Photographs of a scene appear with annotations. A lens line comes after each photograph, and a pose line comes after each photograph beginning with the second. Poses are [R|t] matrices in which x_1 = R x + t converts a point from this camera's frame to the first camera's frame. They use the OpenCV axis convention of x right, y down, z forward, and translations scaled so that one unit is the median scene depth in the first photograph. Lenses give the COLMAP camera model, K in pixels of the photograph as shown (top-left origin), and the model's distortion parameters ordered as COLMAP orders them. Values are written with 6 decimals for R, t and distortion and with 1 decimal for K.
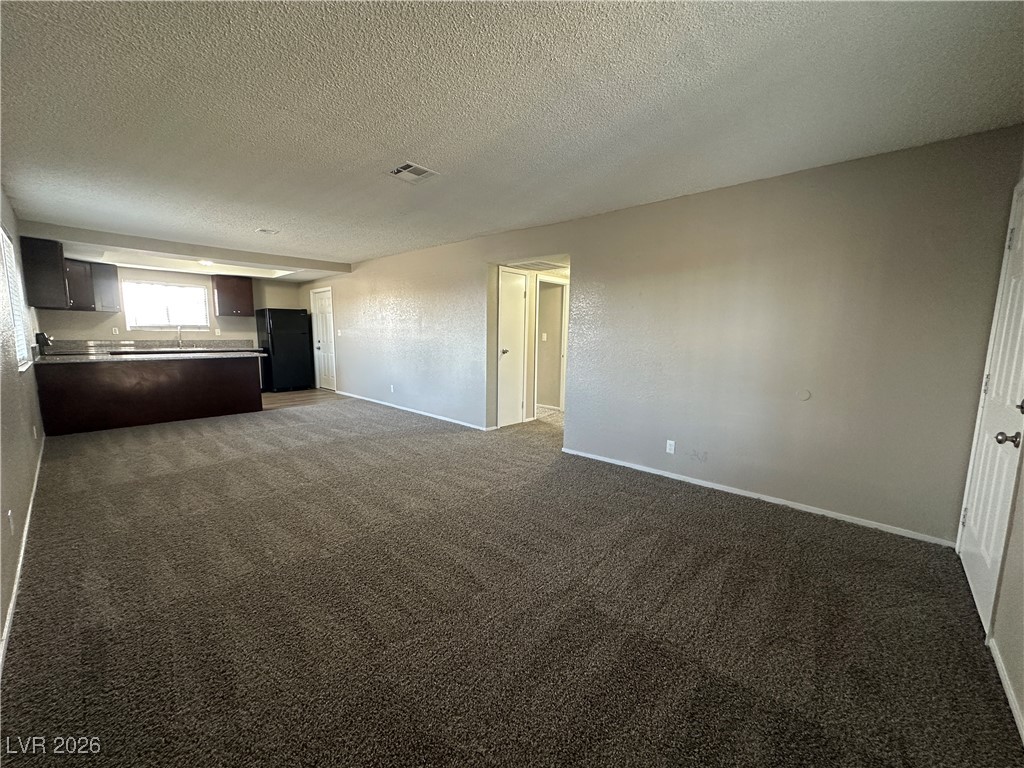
lens RADIAL K [[410.7, 0, 517.6], [0, 410.7, 385.8], [0, 0, 1]] dist [0.001375, 0.000850]
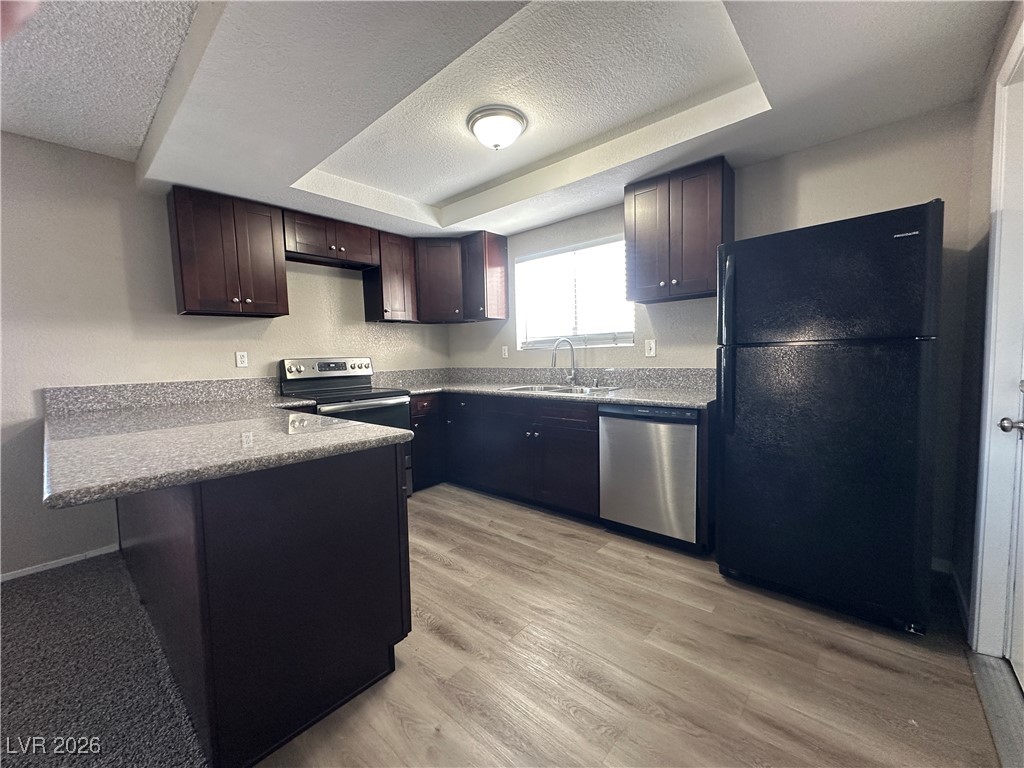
lens RADIAL K [[410.7, 0, 509.8], [0, 410.7, 384.2], [0, 0, 1]] dist [0.001375, 0.000850]
pose [[-0.005404, 0.056695, -0.998377, -0.367091], [-0.101227, 0.993232, 0.056950, -0.108794], [0.994849, 0.101370, 0.000372, 0.901724]]
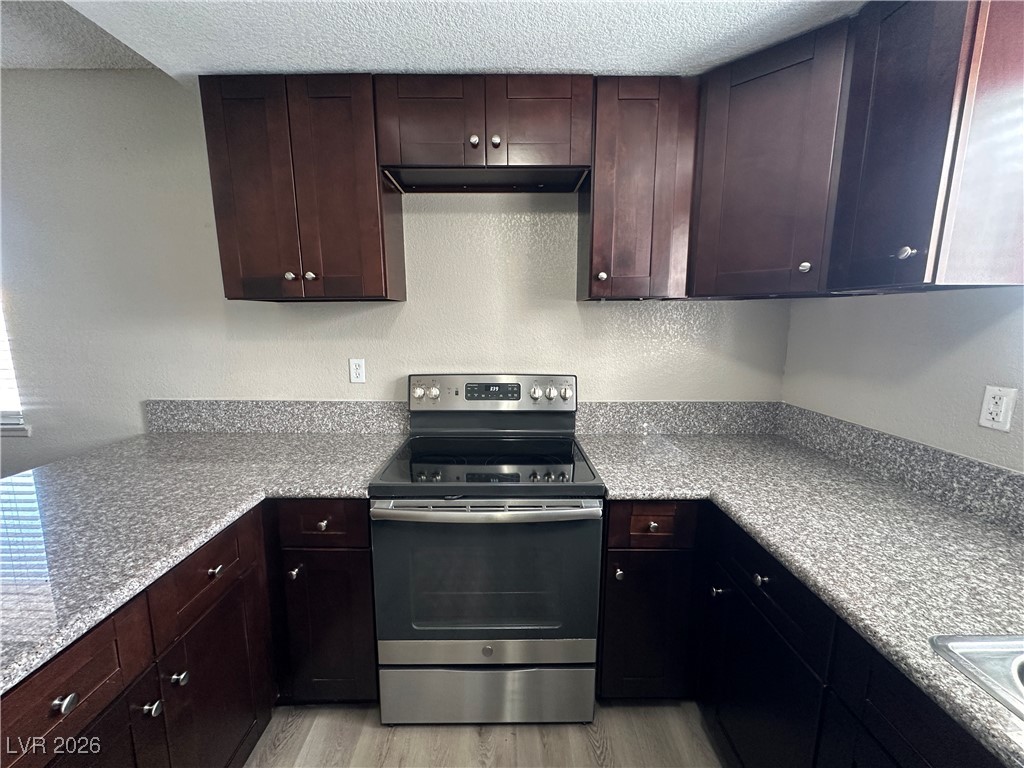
lens RADIAL K [[410.7, 0, 507.8], [0, 410.7, 383.0], [0, 0, 1]] dist [0.001375, 0.000850]
pose [[-0.740016, 0.084461, -0.667265, -0.659356], [-0.099449, 0.967439, 0.232748, -0.142378], [0.665196, 0.238596, -0.707521, 0.878544]]
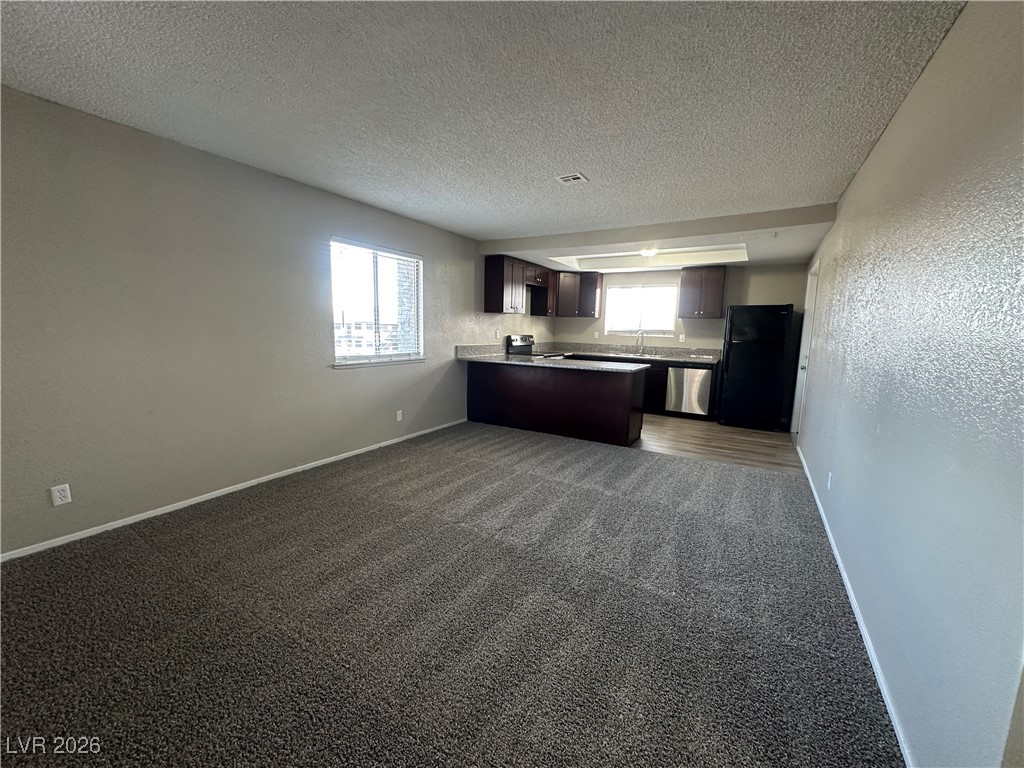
lens RADIAL K [[410.7, 0, 508.8], [0, 410.7, 384.9], [0, 0, 1]] dist [0.001375, 0.000850]
pose [[0.191619, 0.127641, -0.973134, 0.018994], [-0.147844, 0.983947, 0.099948, -0.070927], [0.970270, 0.124720, 0.207414, 0.517343]]
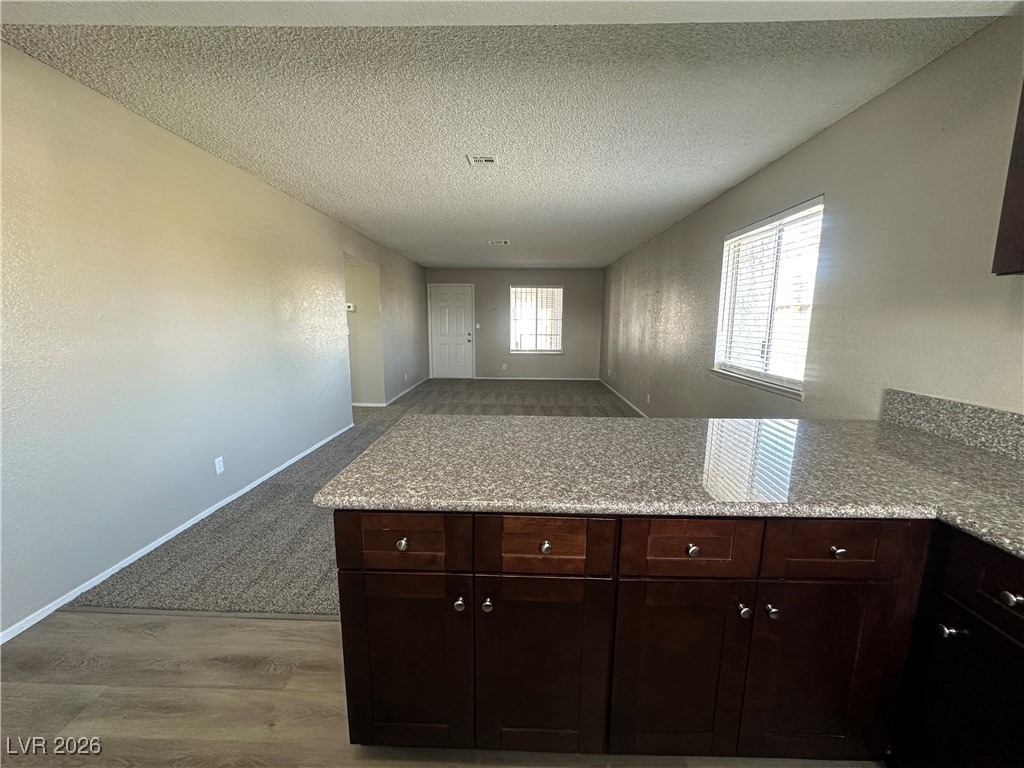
lens RADIAL K [[410.7, 0, 514.9], [0, 410.7, 381.9], [0, 0, 1]] dist [0.001375, 0.000850]
pose [[-0.656523, -0.140297, 0.741144, -0.697226], [0.072210, 0.966349, 0.246893, -0.134492], [-0.750842, 0.215609, -0.624299, 0.883393]]
